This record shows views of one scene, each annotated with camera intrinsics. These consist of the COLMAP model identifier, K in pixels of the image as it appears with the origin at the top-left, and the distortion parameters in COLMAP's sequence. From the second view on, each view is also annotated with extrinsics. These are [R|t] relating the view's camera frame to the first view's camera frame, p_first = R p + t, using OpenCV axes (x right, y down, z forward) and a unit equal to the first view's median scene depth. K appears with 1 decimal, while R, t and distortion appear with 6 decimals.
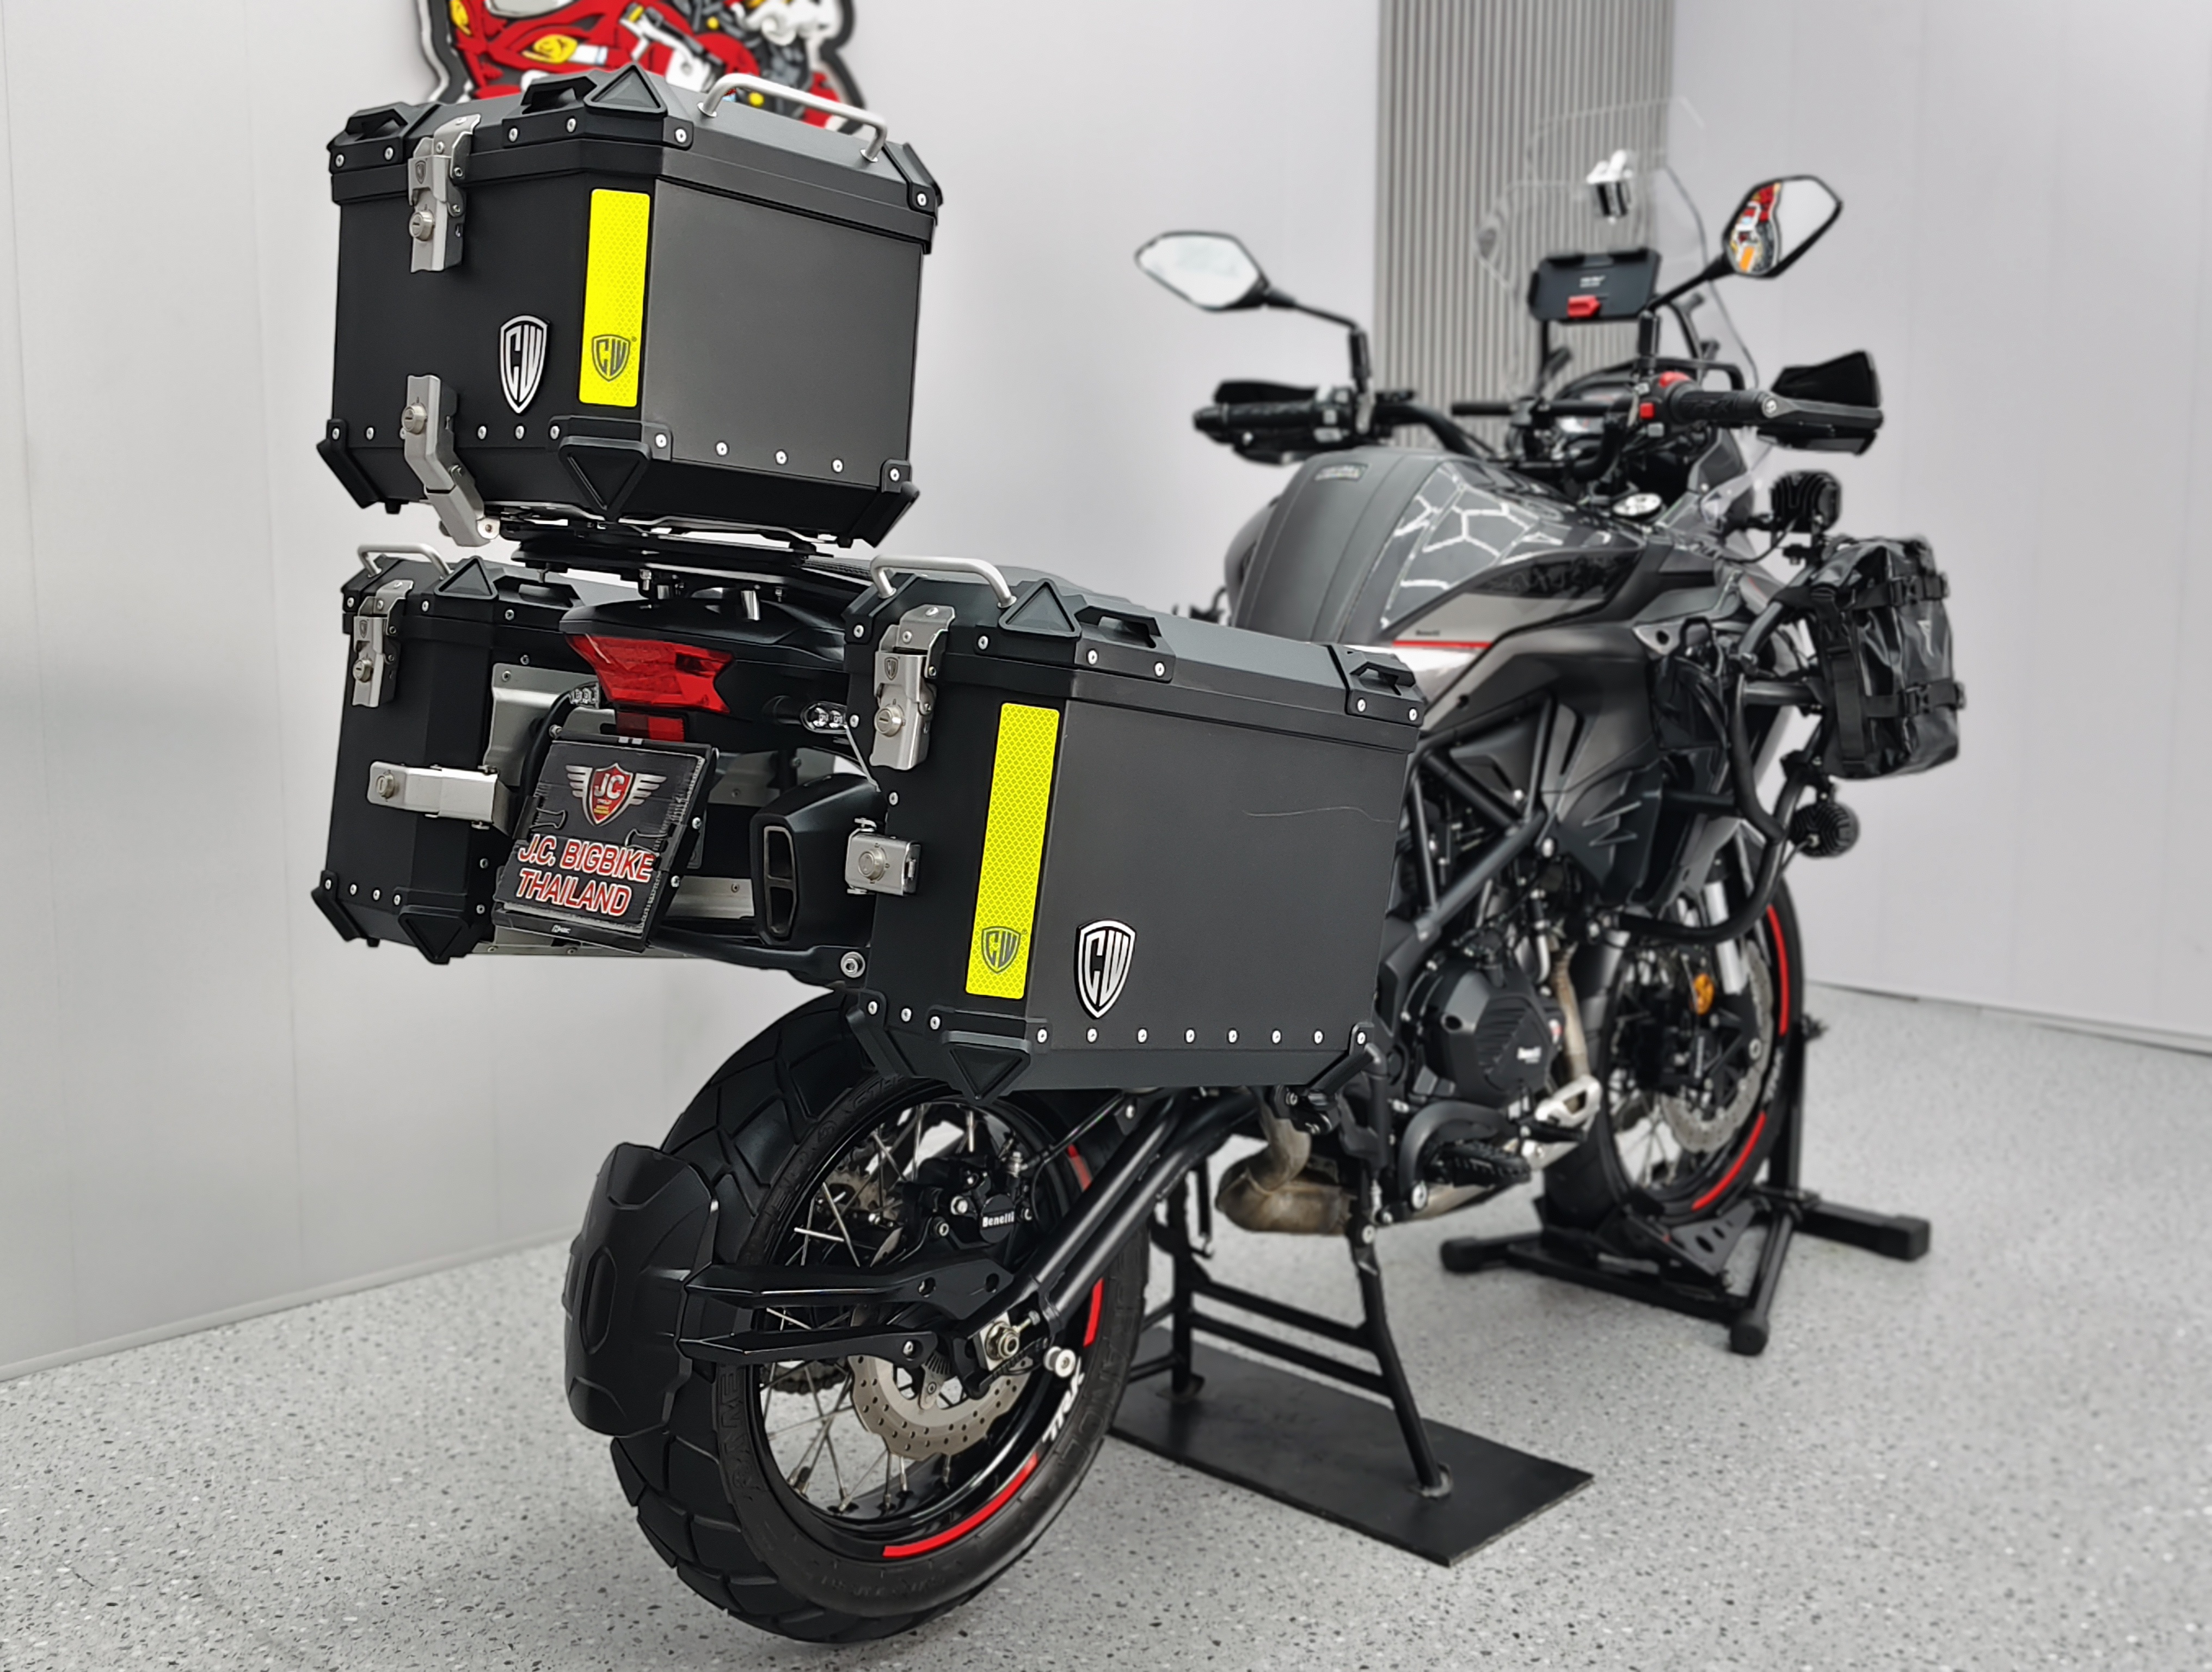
lens RADIAL K [[2301.2, 0, 1106.0], [0, 2301.2, 836.0], [0, 0, 1]] dist [-0.018176, 0.248016]
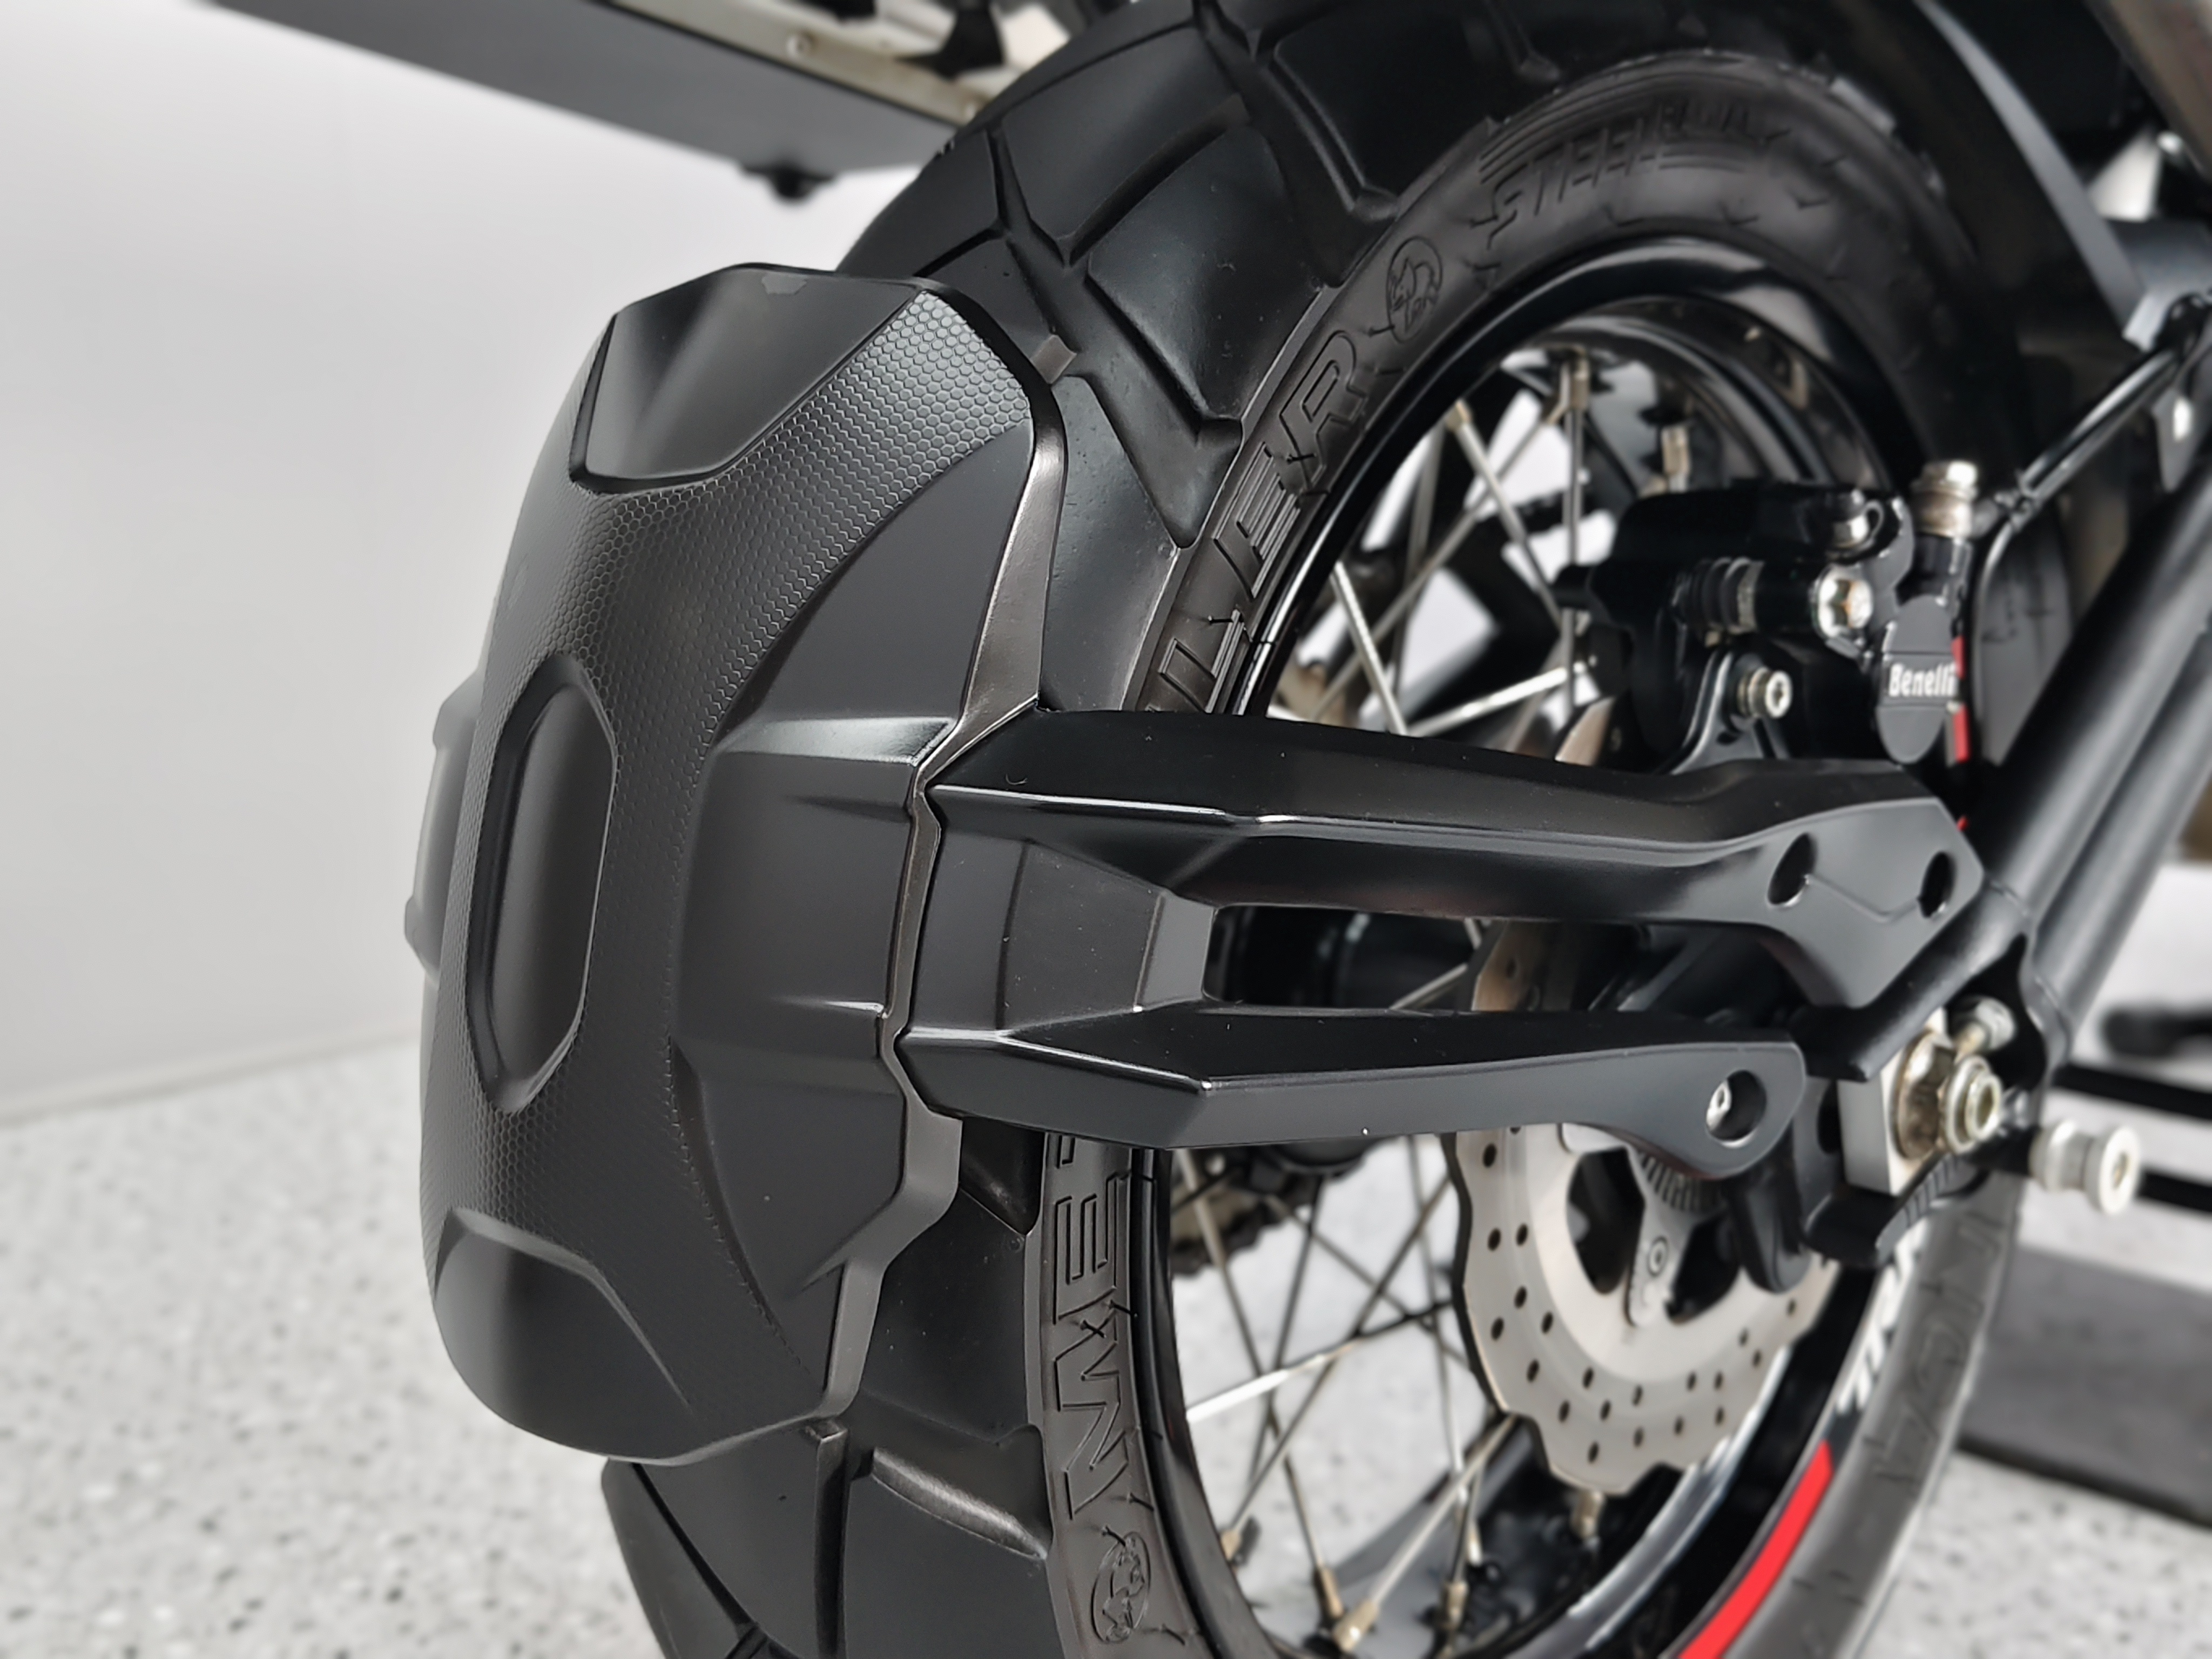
lens RADIAL K [[2249.7, 0, 1106.0], [0, 2249.7, 829.5], [0, 0, 1]] dist [0.016815, -0.011147]
pose [[0.999930, -0.008023, 0.008716, -0.130227], [0.007706, 0.999331, 0.035752, 0.148815], [-0.008997, -0.035682, 0.999323, 0.608968]]
